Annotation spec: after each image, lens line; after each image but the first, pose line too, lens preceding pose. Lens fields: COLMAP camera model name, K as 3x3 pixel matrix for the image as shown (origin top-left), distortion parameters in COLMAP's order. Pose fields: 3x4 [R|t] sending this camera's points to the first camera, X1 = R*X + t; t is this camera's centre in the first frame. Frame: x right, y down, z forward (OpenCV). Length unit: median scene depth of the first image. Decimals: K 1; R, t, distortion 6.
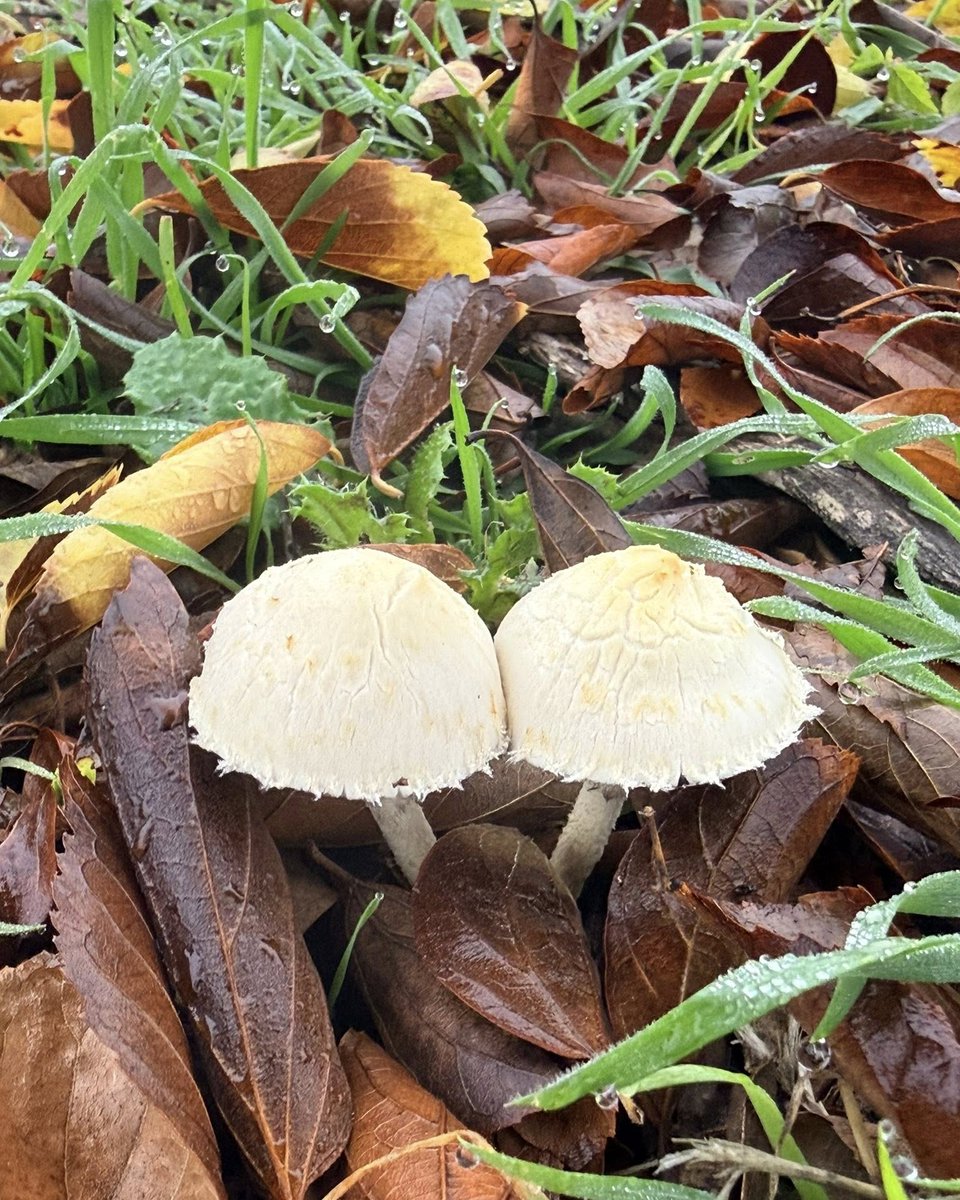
lens RADIAL K [[1358.8, 0, 484.8], [0, 1358.8, 671.8], [0, 0, 1]] dist [0.004886, 0.003566]
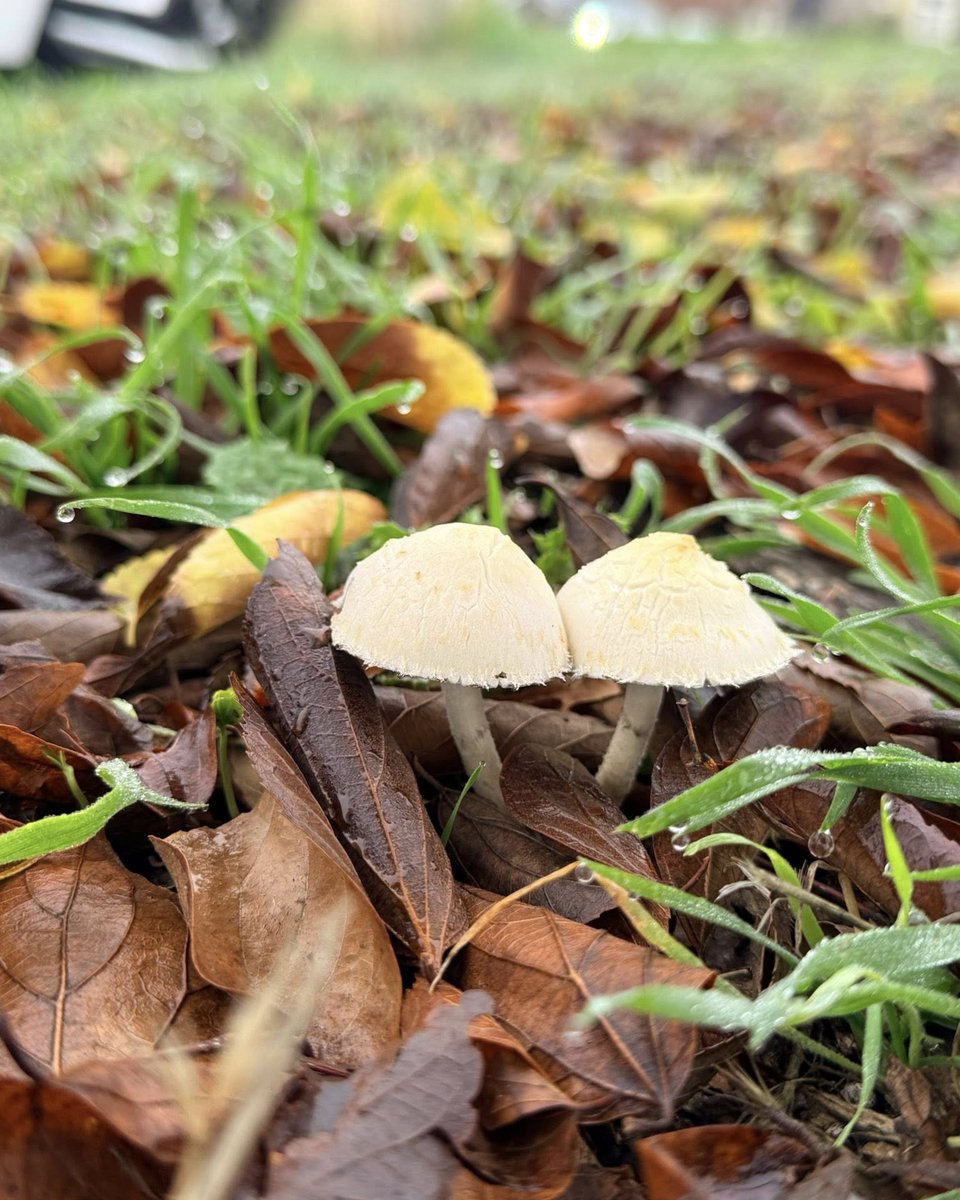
lens RADIAL K [[1390.7, 0, 477.2], [0, 1390.7, 624.2], [0, 0, 1]] dist [0.180864, -0.478616]
pose [[0.997675, 0.022847, 0.064208, -0.160924], [-0.007949, 0.974714, -0.223315, 0.312227], [-0.067687, 0.222286, 0.972629, -0.323409]]
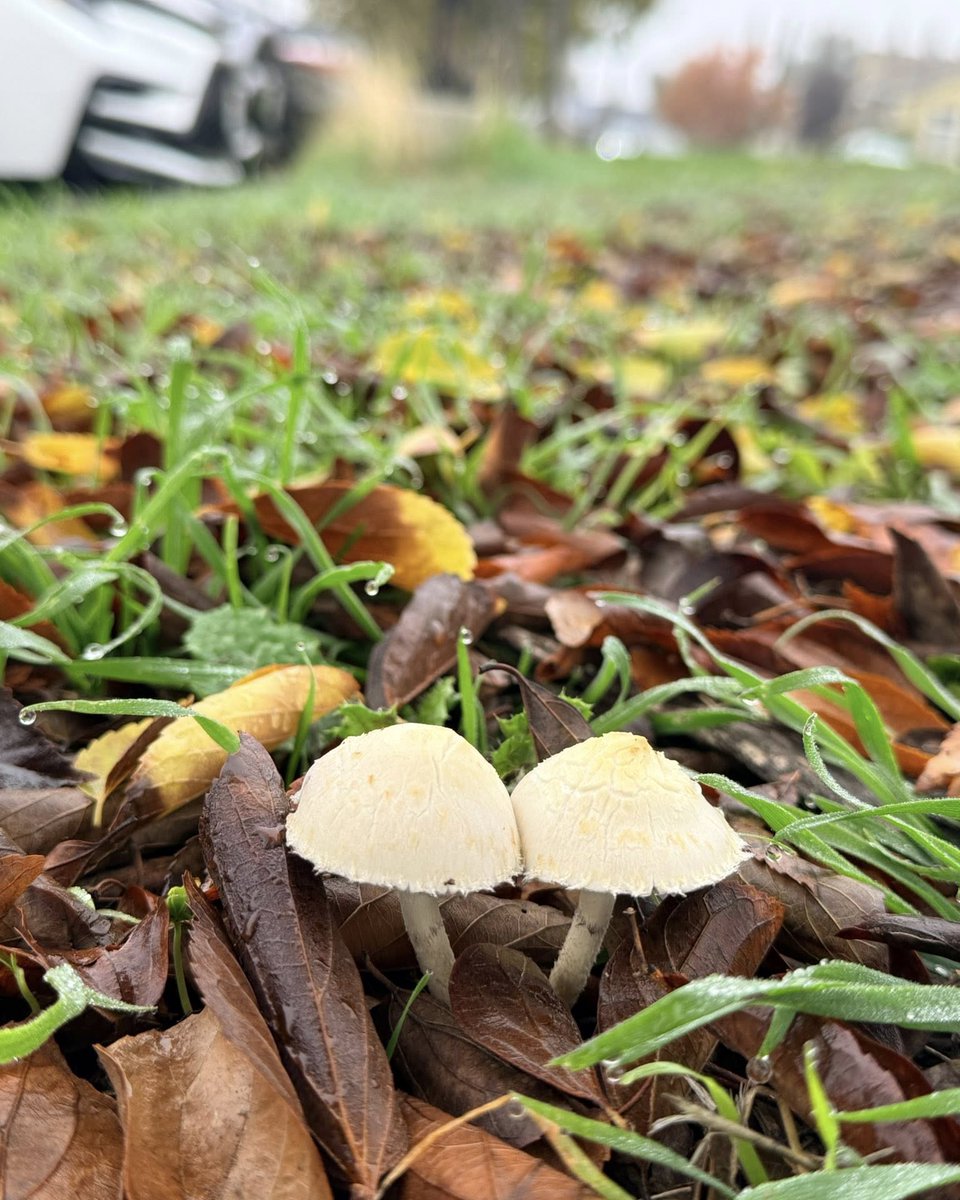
lens RADIAL K [[1390.7, 0, 477.2], [0, 1390.7, 624.2], [0, 0, 1]] dist [0.180864, -0.478616]
pose [[0.997783, 0.040294, 0.052966, -0.109242], [-0.023090, 0.956036, -0.292340, 0.223095], [-0.062417, 0.290469, 0.954846, -0.380672]]
